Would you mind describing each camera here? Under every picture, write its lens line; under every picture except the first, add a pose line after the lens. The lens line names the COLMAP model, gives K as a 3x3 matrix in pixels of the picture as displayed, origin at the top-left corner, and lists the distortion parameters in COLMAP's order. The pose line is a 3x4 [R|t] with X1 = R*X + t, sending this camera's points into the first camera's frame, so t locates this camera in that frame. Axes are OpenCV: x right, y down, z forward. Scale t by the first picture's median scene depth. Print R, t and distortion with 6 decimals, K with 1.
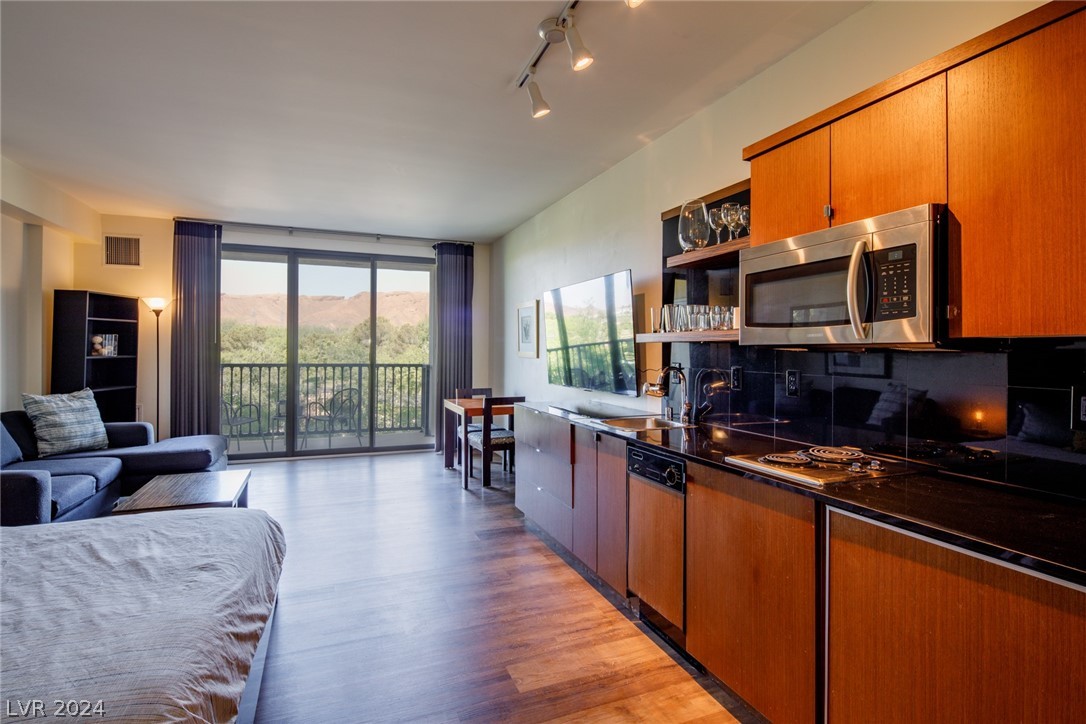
lens RADIAL K [[533.2, 0, 545.9], [0, 533.2, 349.8], [0, 0, 1]] dist [0.000909, -0.001491]
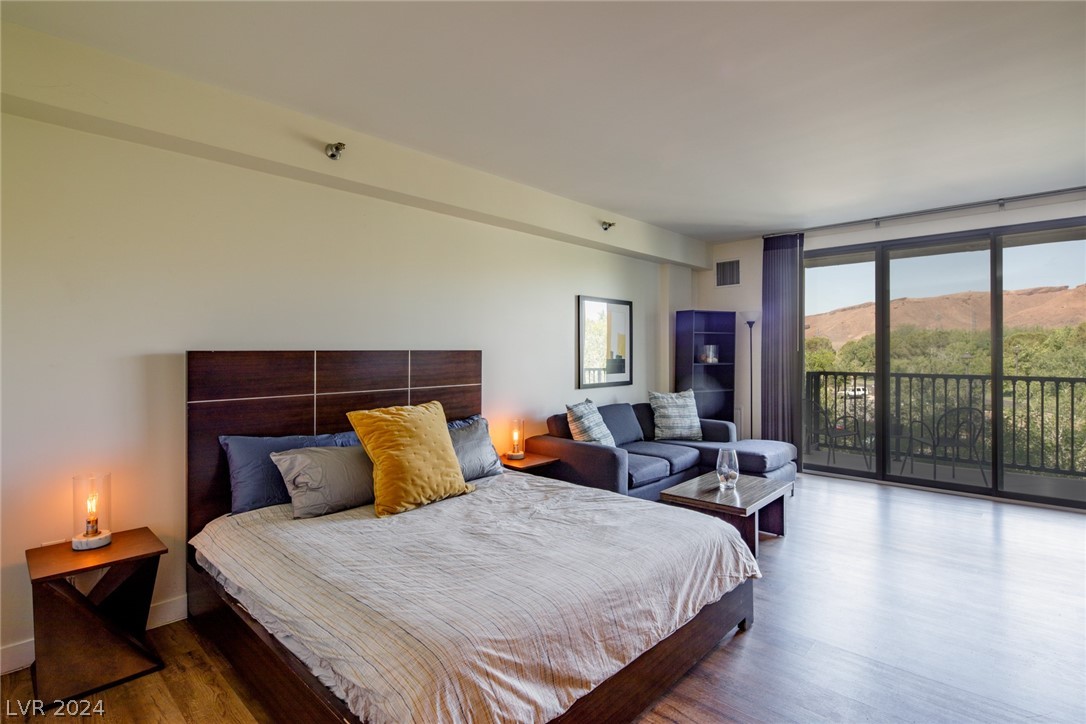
lens RADIAL K [[536.6, 0, 544.9], [0, 536.6, 353.2], [0, 0, 1]] dist [0.001442, -0.001025]
pose [[0.422172, -0.008040, -0.906480, 0.209504], [0.002403, 0.999967, -0.007749, -0.004202], [0.906513, 0.001093, 0.422177, 0.288844]]
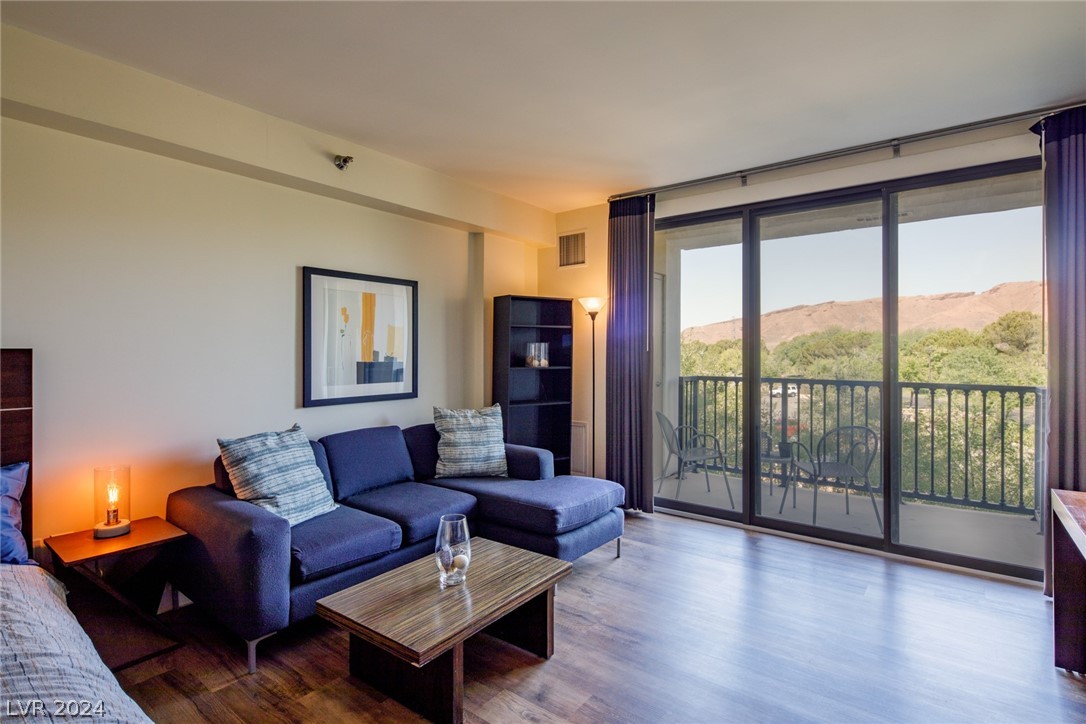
lens RADIAL K [[536.6, 0, 544.9], [0, 536.6, 353.2], [0, 0, 1]] dist [0.001442, -0.001025]
pose [[0.508662, -0.006822, -0.860939, -0.083921], [0.001769, 0.999975, -0.006878, -0.009705], [0.860965, 0.001976, 0.508661, 1.039059]]
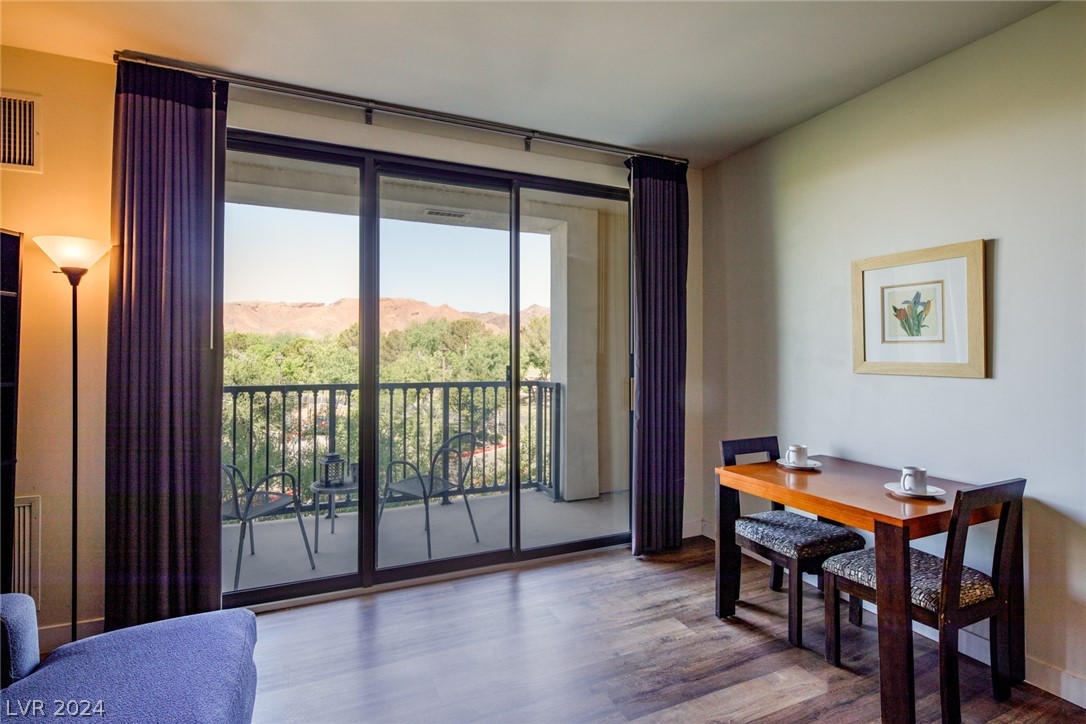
lens RADIAL K [[533.2, 0, 545.9], [0, 533.2, 349.8], [0, 0, 1]] dist [0.000909, -0.001491]
pose [[0.999489, -0.007555, 0.031074, -0.774389], [0.007875, 0.999917, -0.010177, -0.010391], [-0.030995, 0.010416, 0.999465, 1.185400]]
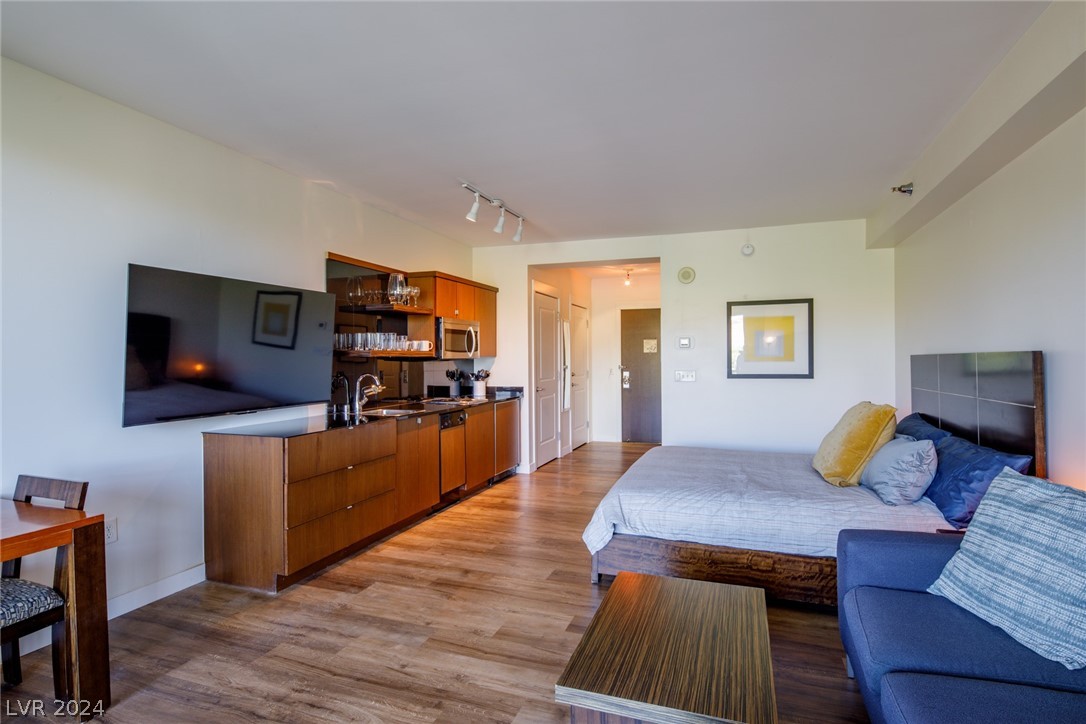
lens RADIAL K [[536.6, 0, 544.9], [0, 536.6, 353.2], [0, 0, 1]] dist [0.001442, -0.001025]
pose [[-0.743132, 0.007125, 0.669107, -1.207615], [-0.000024, 0.999943, -0.010674, -0.008608], [-0.669145, -0.007948, -0.743090, 1.939804]]
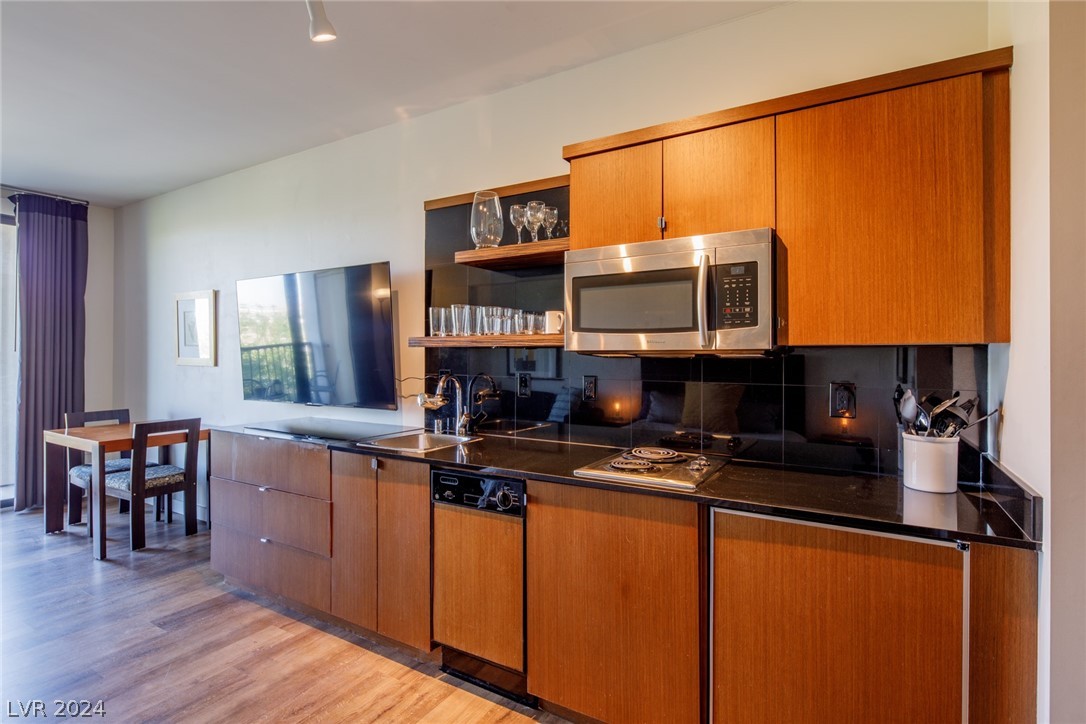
lens RADIAL K [[536.6, 0, 544.9], [0, 536.6, 353.2], [0, 0, 1]] dist [0.001442, -0.001025]
pose [[0.801927, -0.001174, 0.597421, -0.192461], [0.001976, 0.999998, -0.000688, -0.002970], [-0.597419, 0.001733, 0.801927, 0.199950]]
